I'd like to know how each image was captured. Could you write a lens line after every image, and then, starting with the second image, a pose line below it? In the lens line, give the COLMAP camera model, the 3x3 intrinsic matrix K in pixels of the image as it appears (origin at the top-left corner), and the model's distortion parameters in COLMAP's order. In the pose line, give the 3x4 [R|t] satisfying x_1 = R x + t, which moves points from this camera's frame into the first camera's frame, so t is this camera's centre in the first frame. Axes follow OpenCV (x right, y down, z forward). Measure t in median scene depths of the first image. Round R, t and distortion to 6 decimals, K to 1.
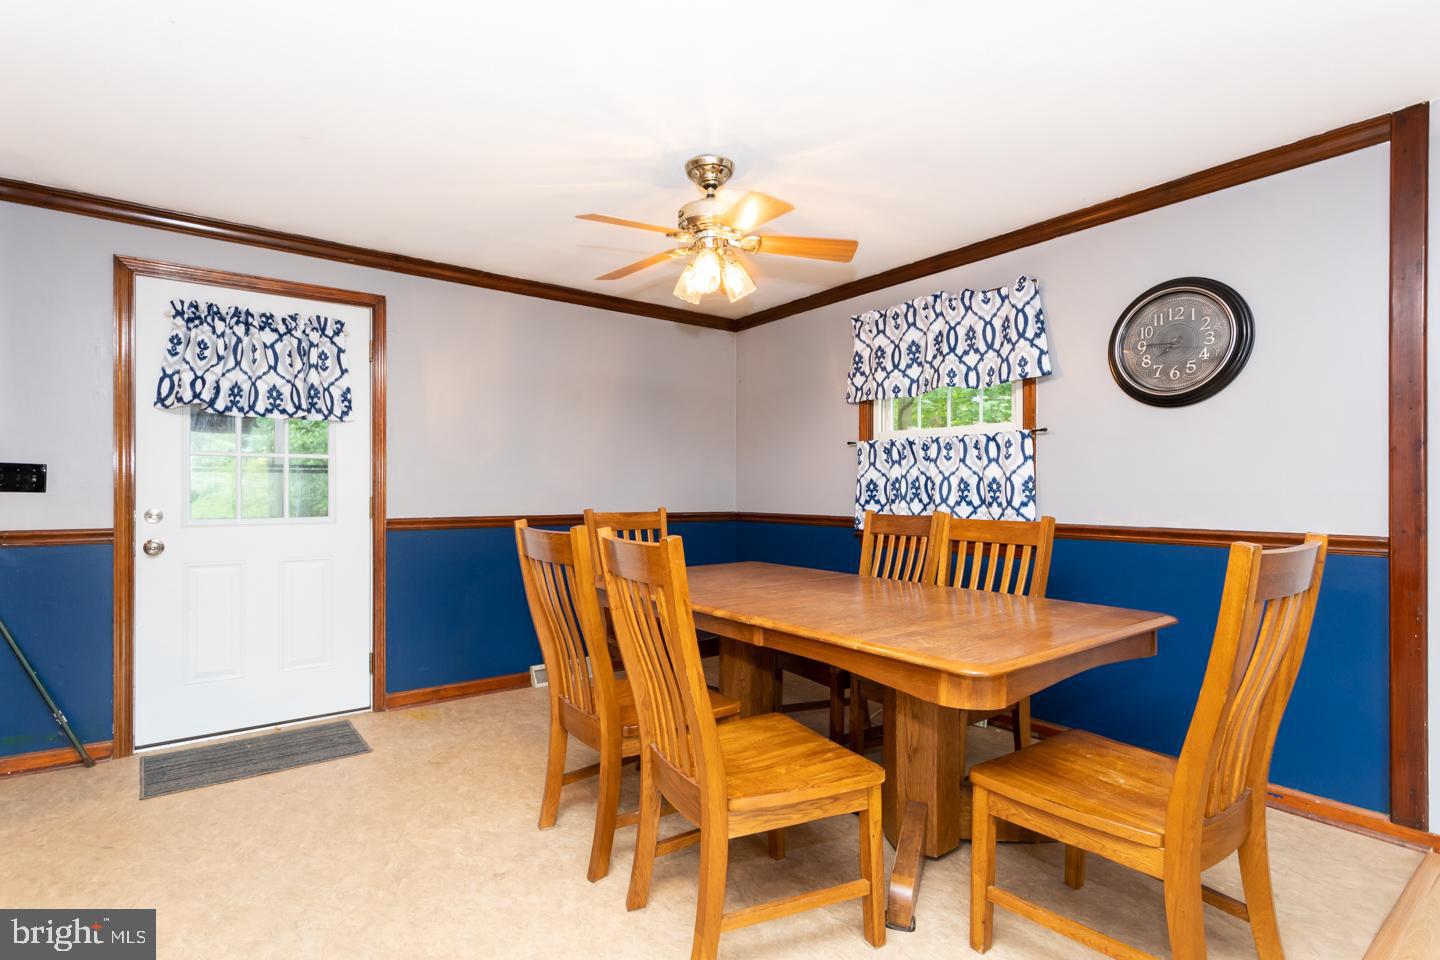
lens RADIAL K [[696.3, 0, 719.3], [0, 696.3, 486.6], [0, 0, 1]] dist [0.002804, 0.000627]
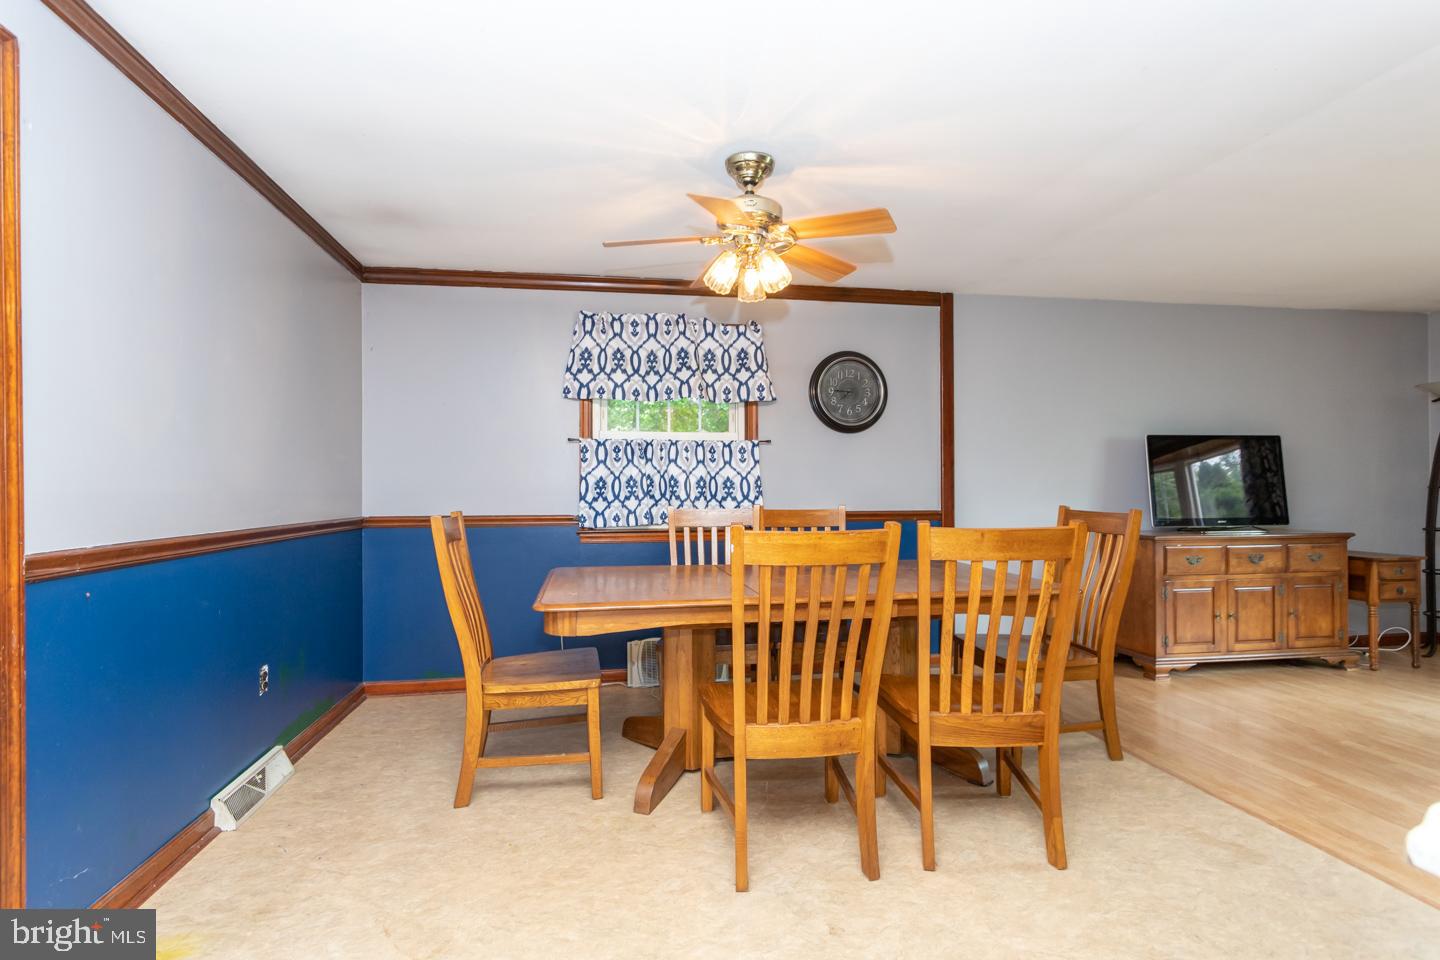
lens RADIAL K [[701.3, 0, 713.2], [0, 701.3, 479.8], [0, 0, 1]] dist [0.002313, 0.000385]
pose [[0.461532, 0.007057, 0.887096, -0.695043], [-0.001429, 0.999973, -0.007212, 0.001238], [-0.887123, 0.002061, 0.461529, 0.435266]]
